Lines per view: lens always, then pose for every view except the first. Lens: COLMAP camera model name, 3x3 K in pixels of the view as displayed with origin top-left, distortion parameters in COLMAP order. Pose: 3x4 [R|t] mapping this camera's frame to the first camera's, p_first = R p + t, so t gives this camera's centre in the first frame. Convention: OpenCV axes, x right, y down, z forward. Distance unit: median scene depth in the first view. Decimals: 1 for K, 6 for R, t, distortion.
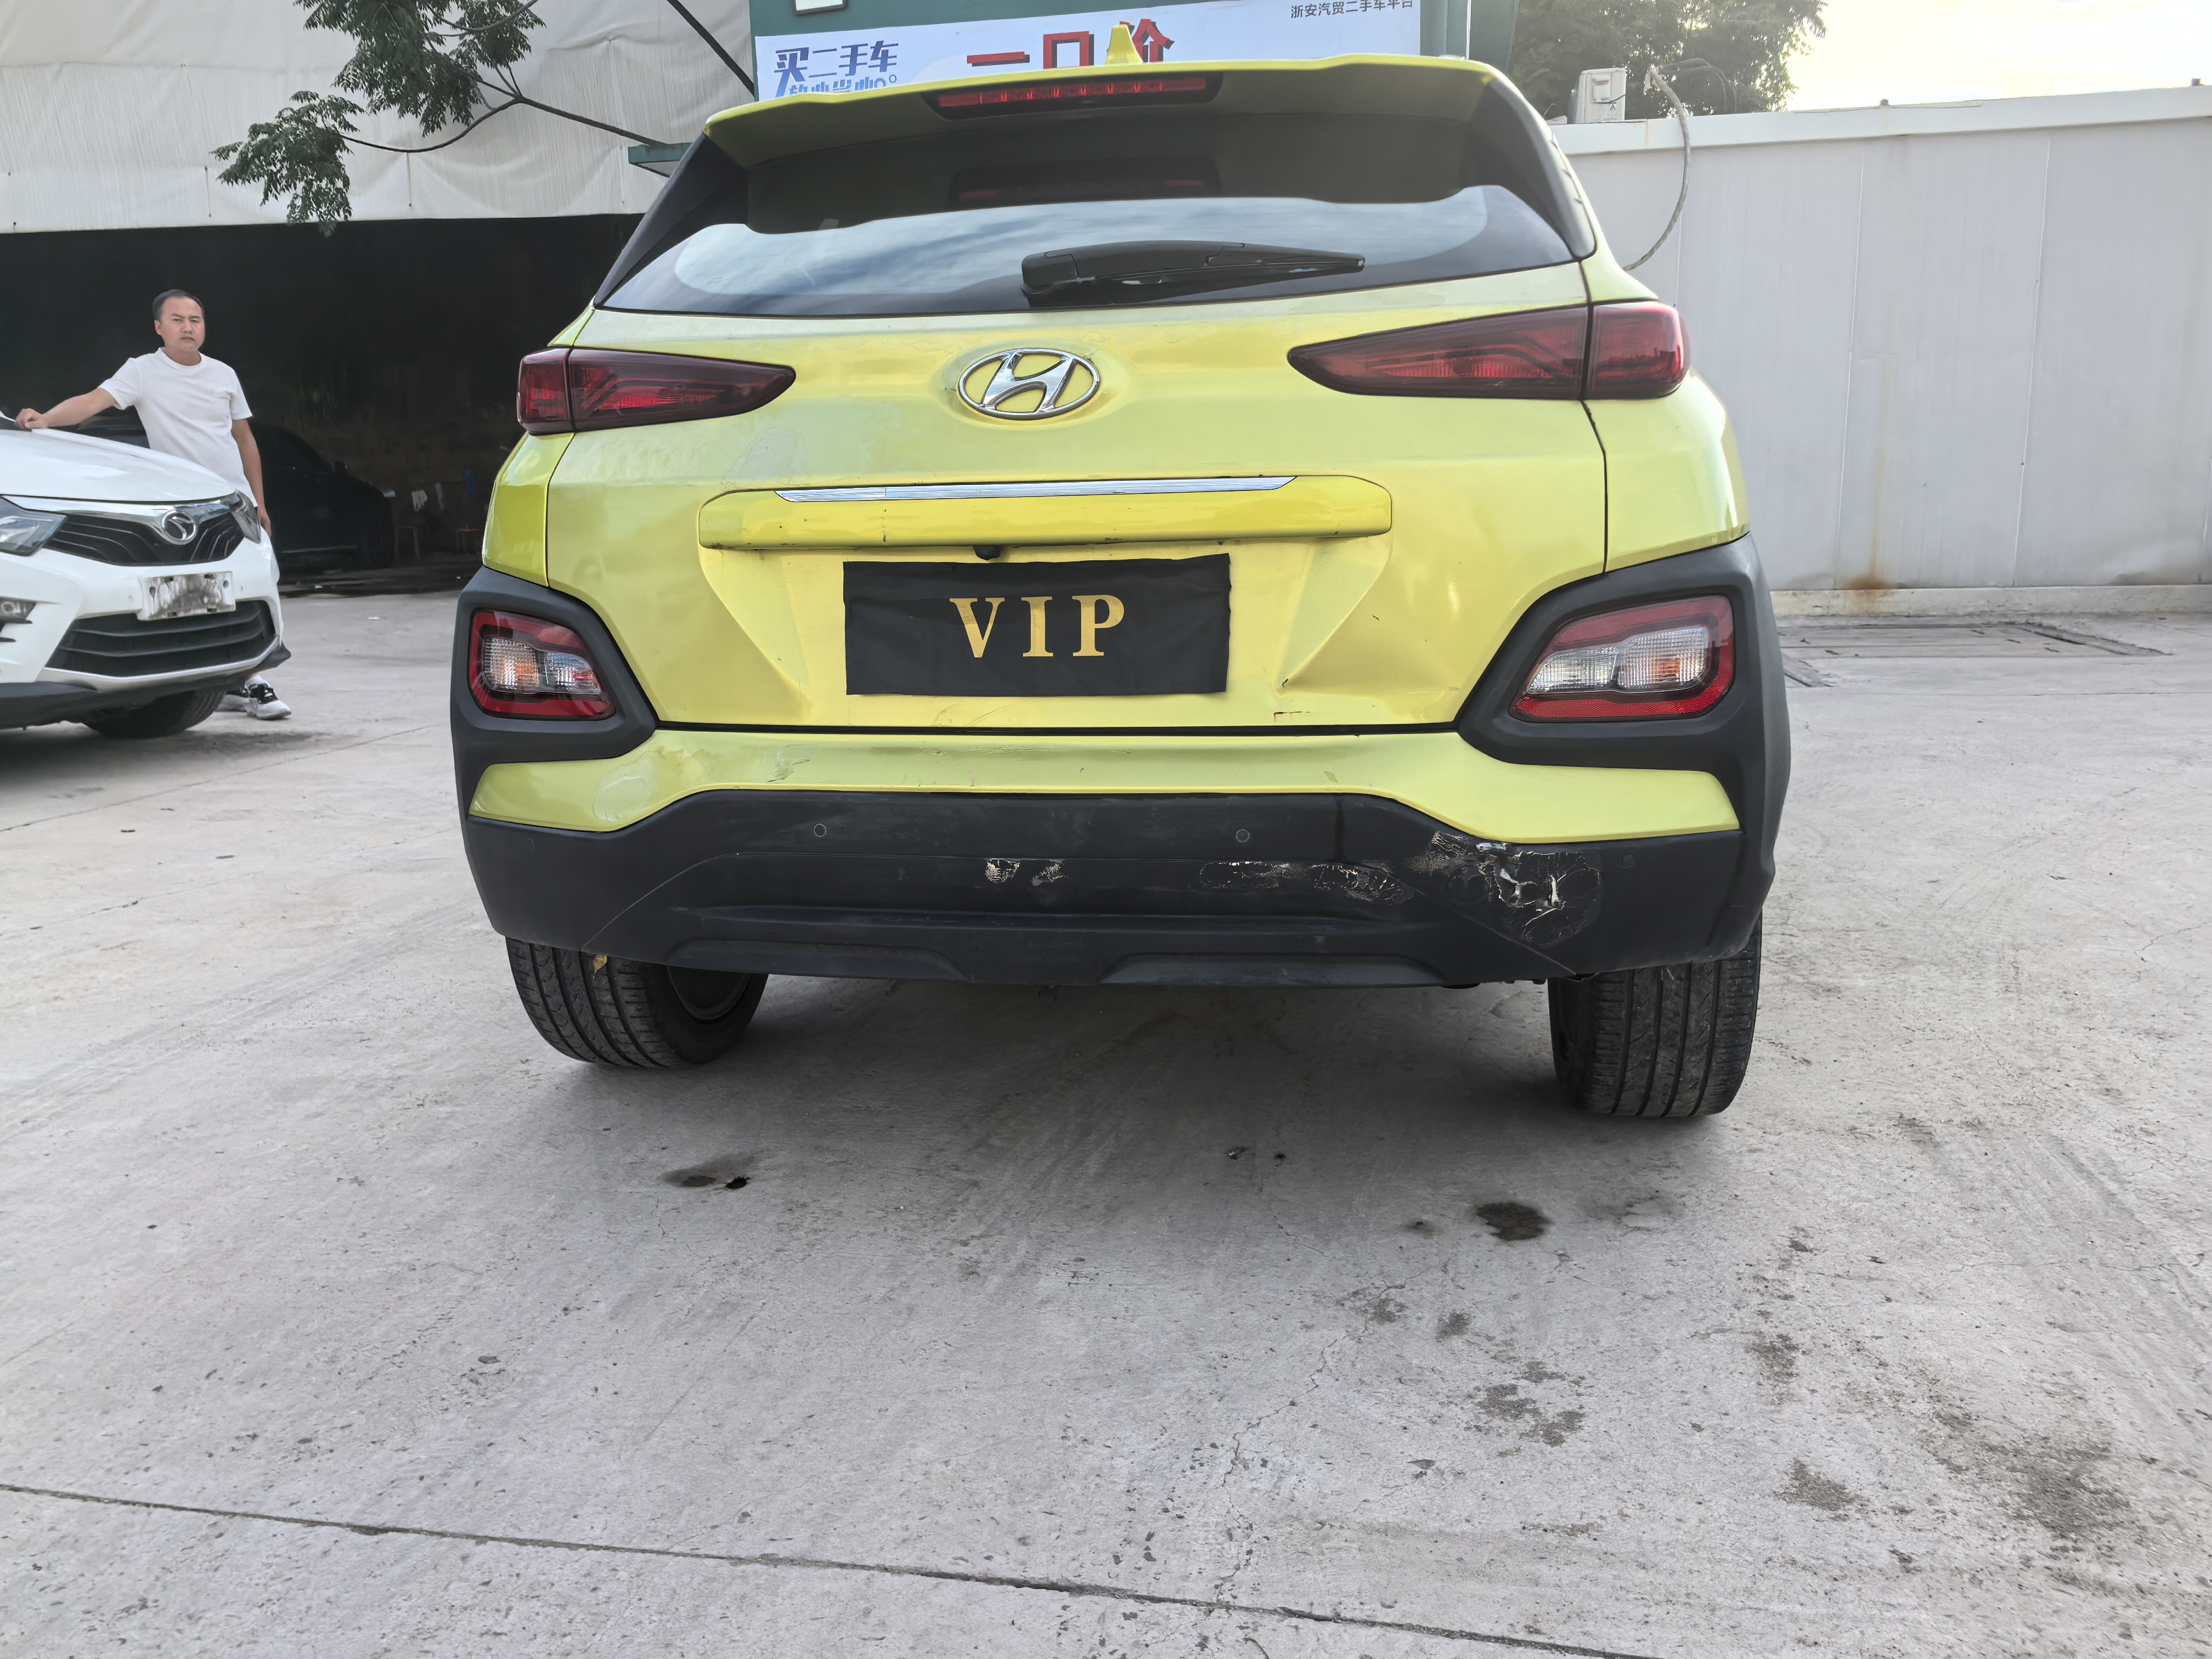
lens RADIAL K [[1768.5, 0, 1106.0], [0, 1768.5, 829.5], [0, 0, 1]] dist [0.052110, -0.072925]
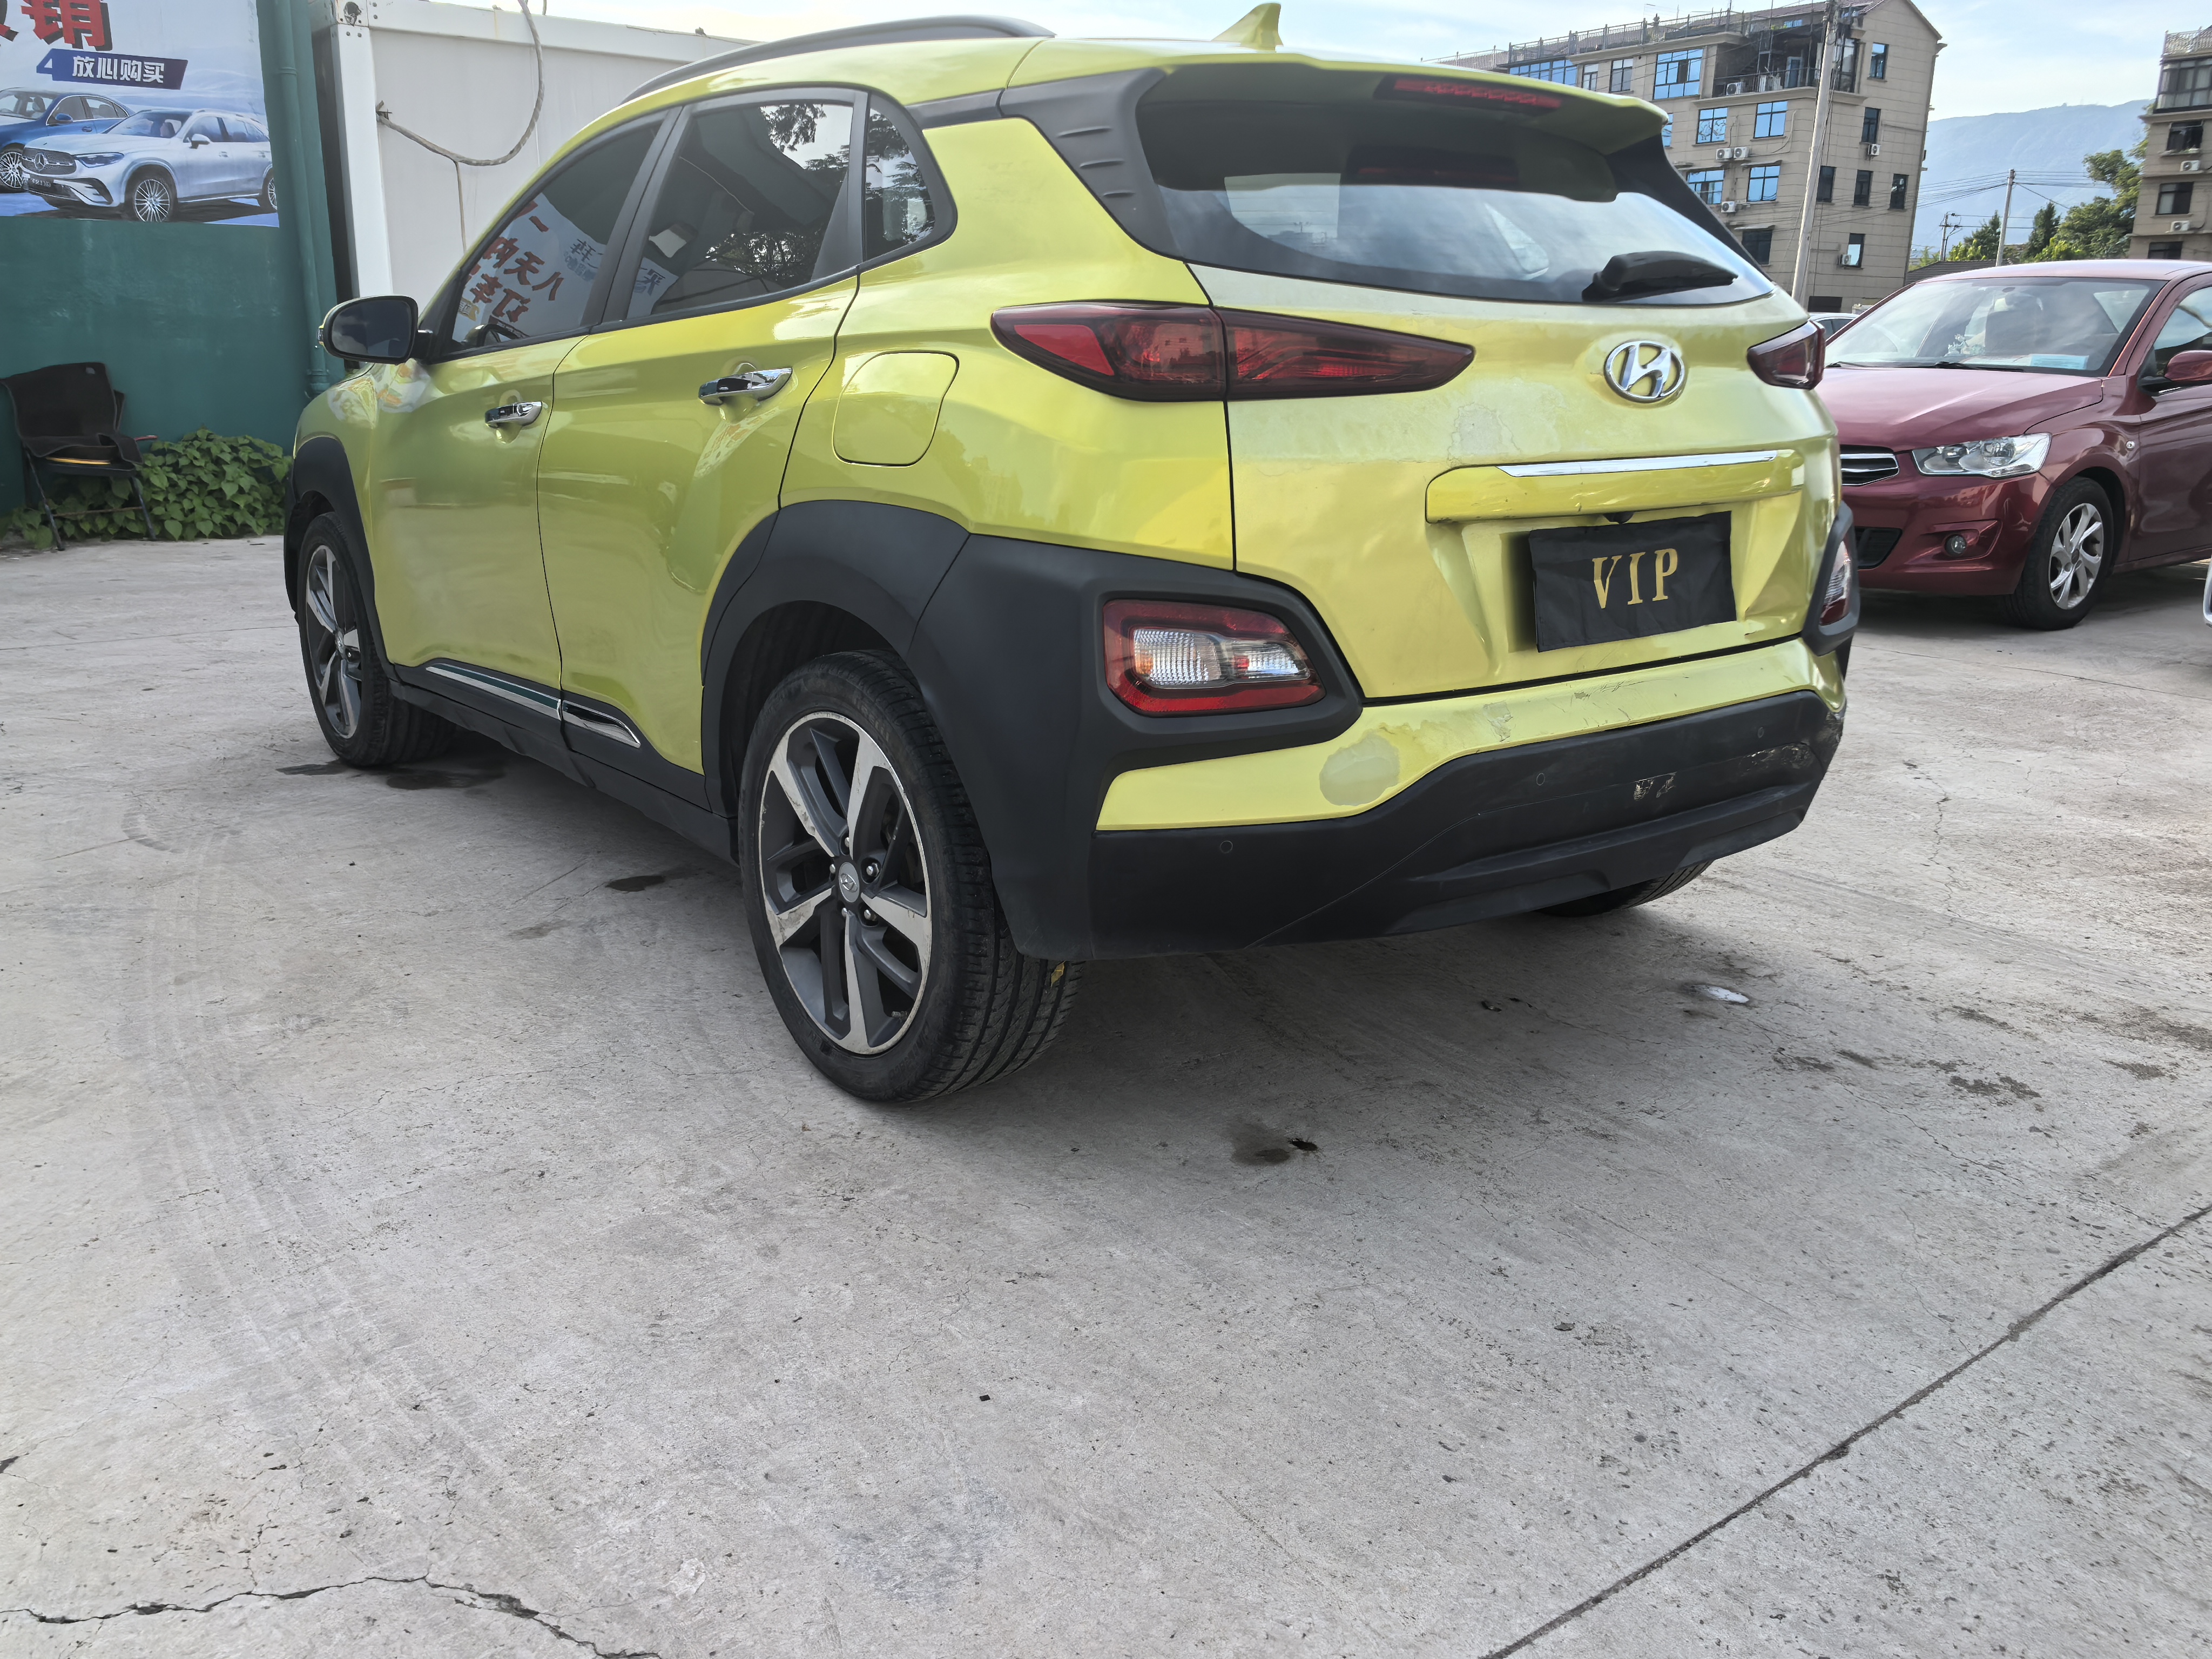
lens RADIAL K [[1731.9, 0, 1069.4], [0, 1731.9, 823.6], [0, 0, 1]] dist [0.072142, -0.098986]
pose [[0.681011, -0.164624, 0.713528, -1.155785], [0.117654, 0.986341, 0.115275, -0.133401], [-0.722760, 0.005445, 0.691078, 0.480837]]
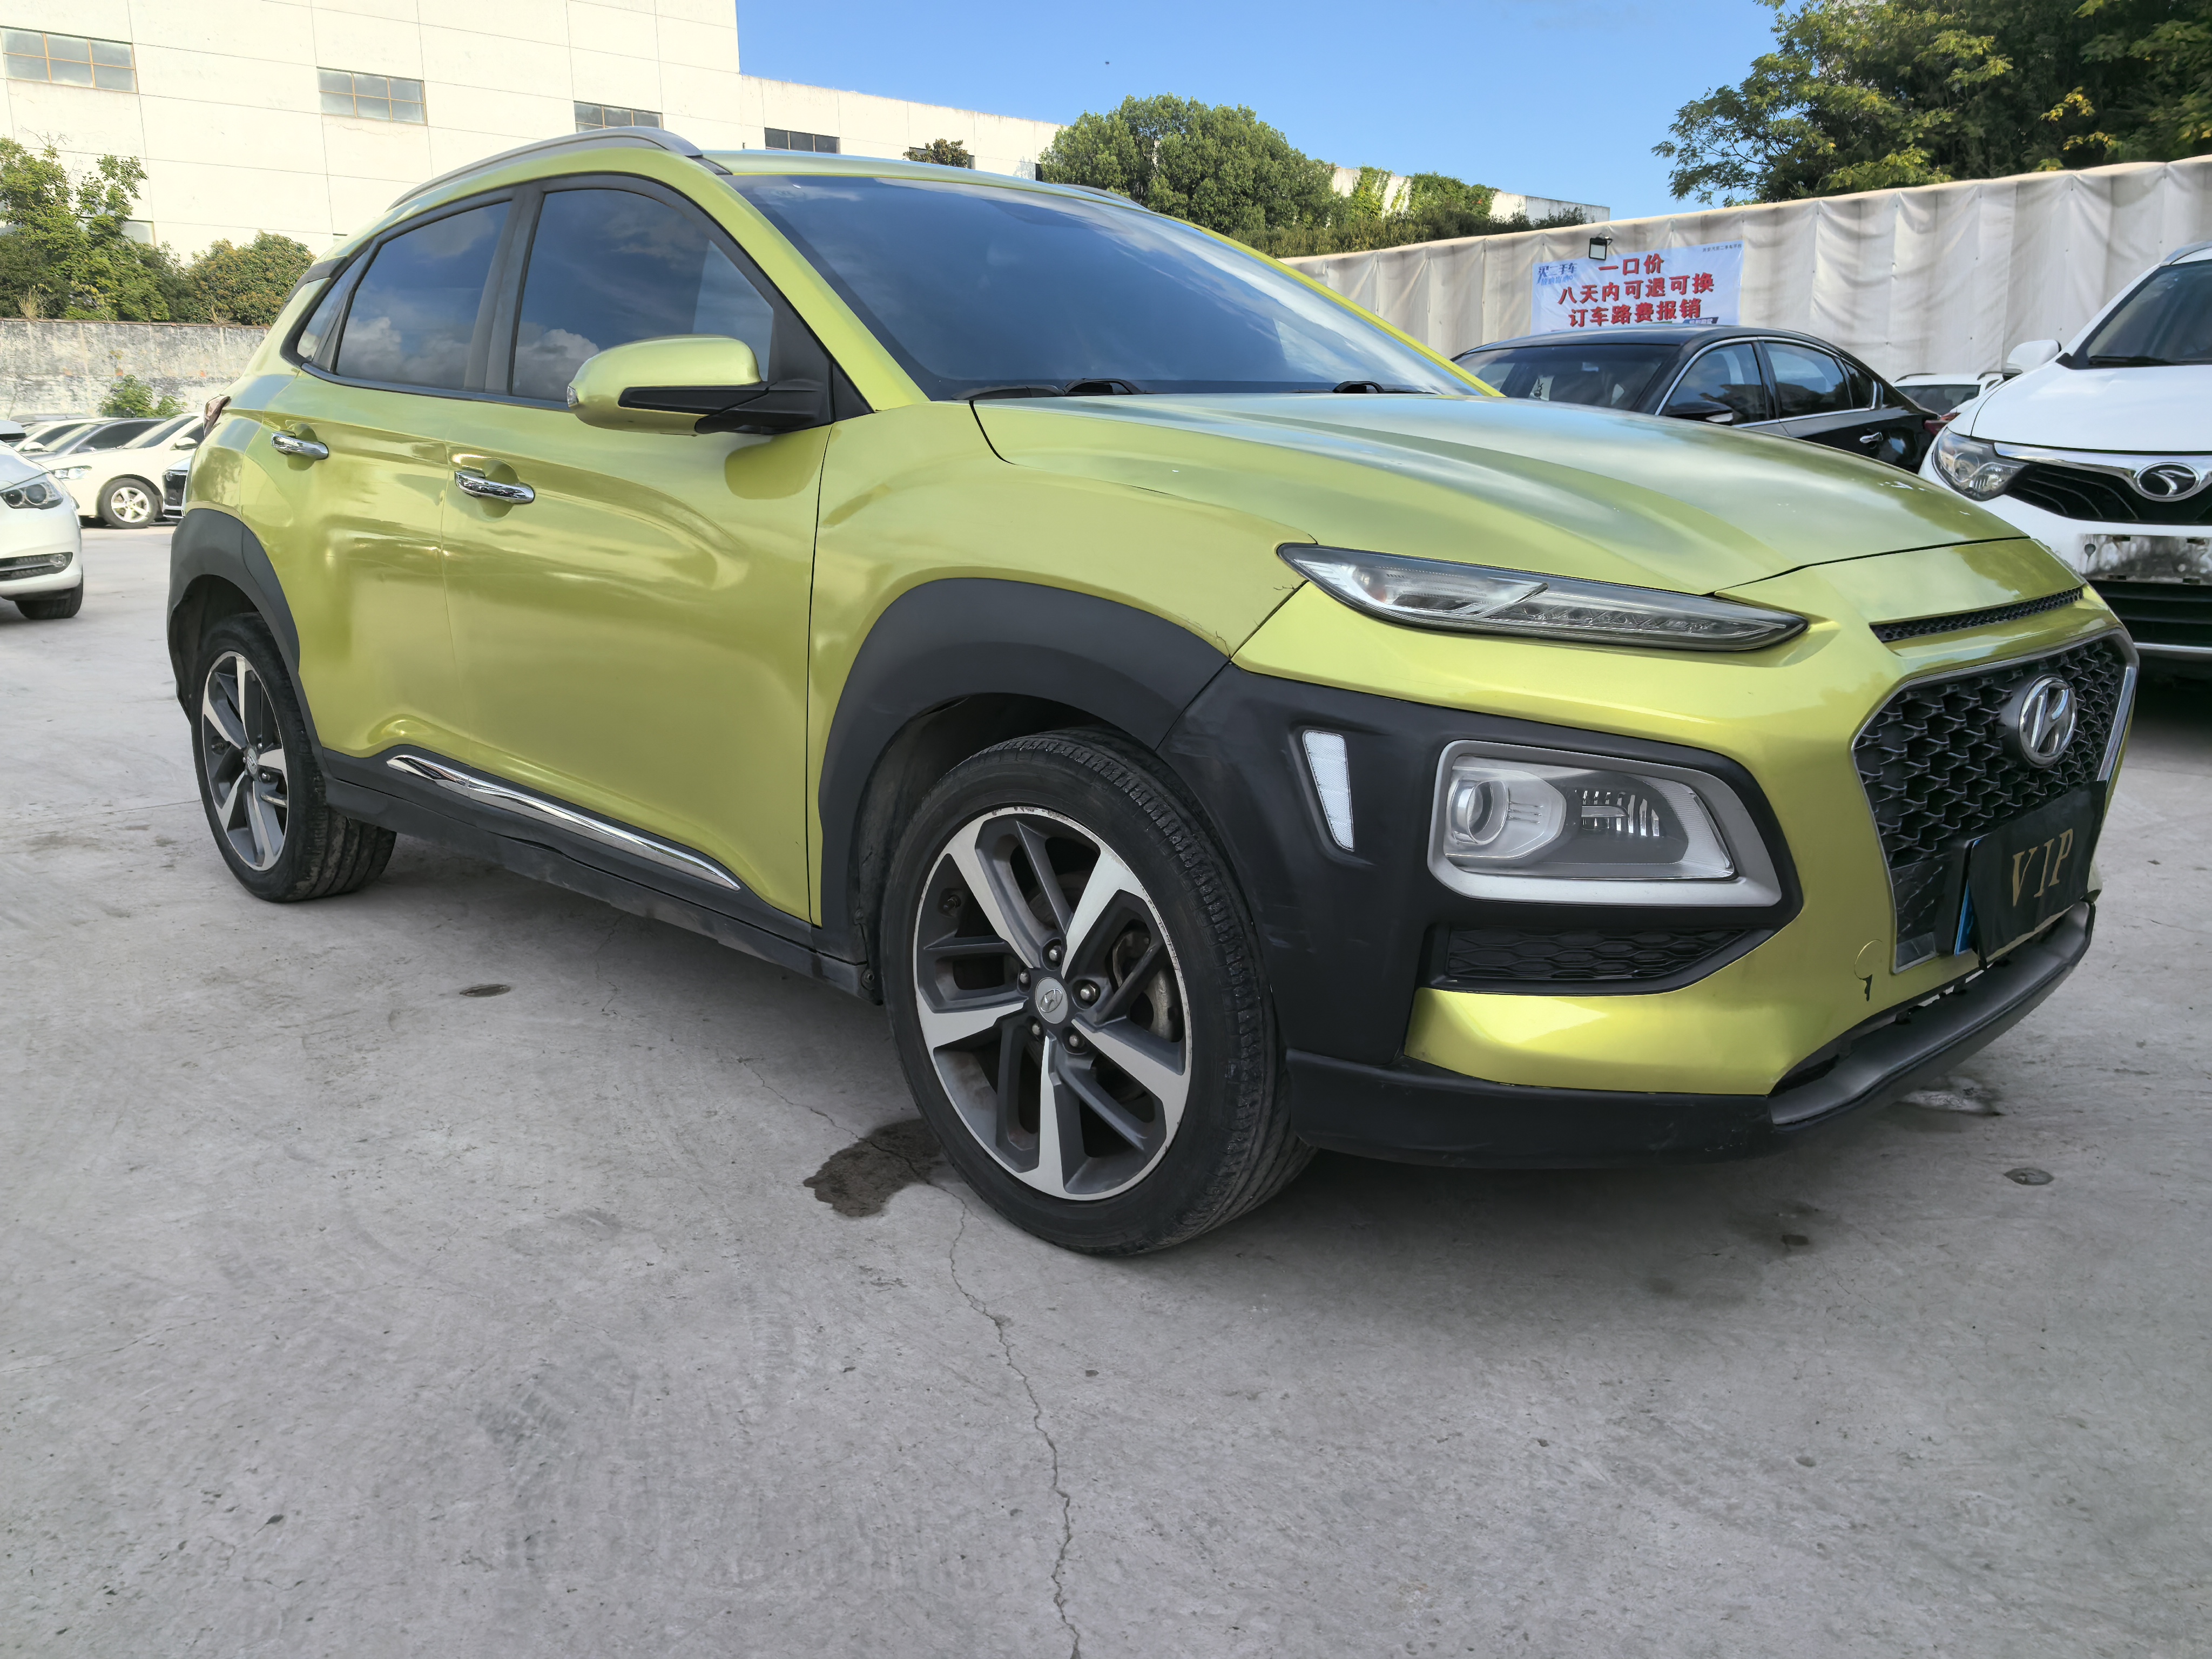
lens RADIAL K [[1731.9, 0, 1069.4], [0, 1731.9, 823.6], [0, 0, 1]] dist [0.072142, -0.098986]
pose [[-0.585763, 0.205677, -0.783951, 1.438365], [-0.132122, 0.930093, 0.342740, -0.676132], [0.799641, 0.304342, -0.517640, 3.038818]]
